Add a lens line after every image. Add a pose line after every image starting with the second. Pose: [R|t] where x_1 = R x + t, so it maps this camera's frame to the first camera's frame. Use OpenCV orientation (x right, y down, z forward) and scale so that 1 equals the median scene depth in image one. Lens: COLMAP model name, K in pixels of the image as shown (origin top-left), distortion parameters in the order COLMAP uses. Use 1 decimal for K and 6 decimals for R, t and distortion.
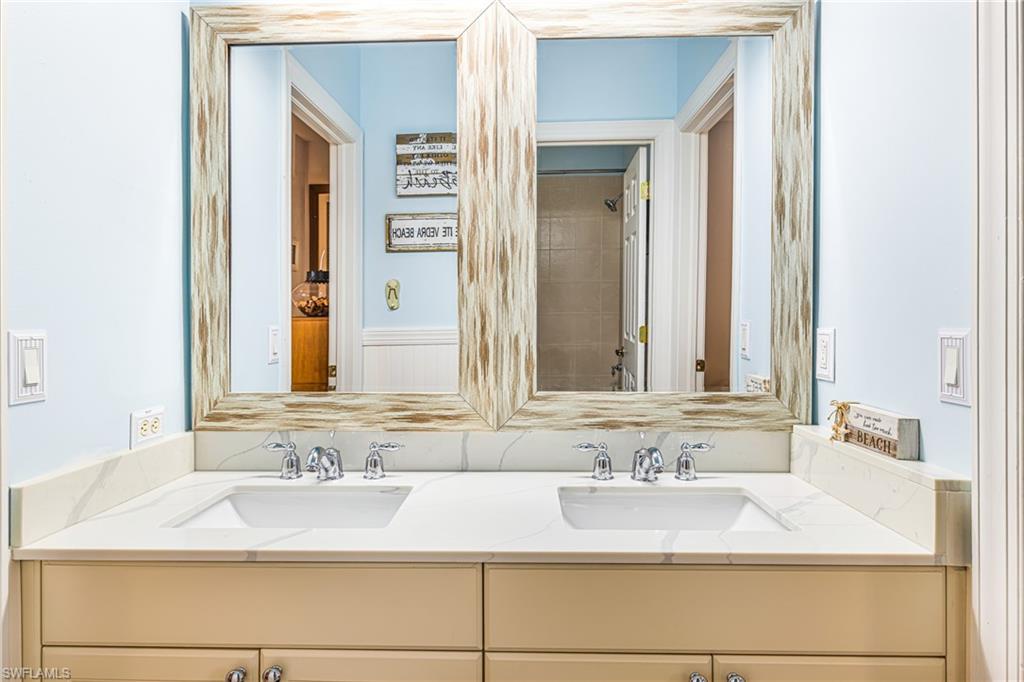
lens RADIAL K [[610.2, 0, 510.1], [0, 610.2, 321.2], [0, 0, 1]] dist [-0.000591, -0.000855]
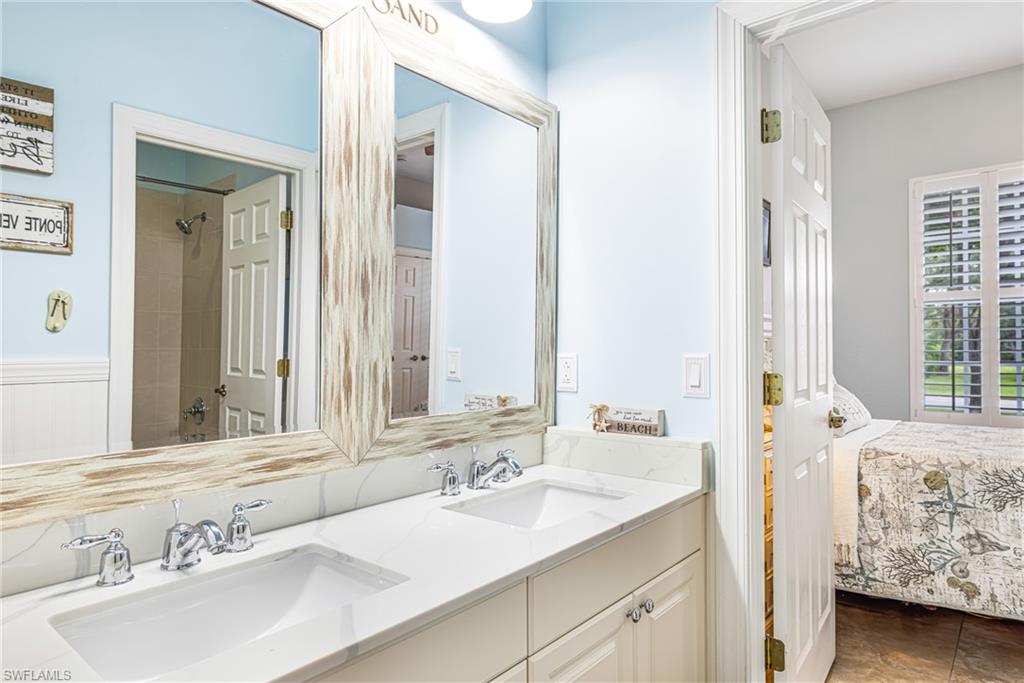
lens RADIAL K [[604.7, 0, 512.0], [0, 604.7, 341.5], [0, 0, 1]] dist [0.000305, 0.000047]
pose [[0.622940, 0.009923, 0.782207, -0.599088], [0.000931, 0.999909, -0.013426, 0.002790], [-0.782269, 0.009092, 0.622874, 0.241973]]
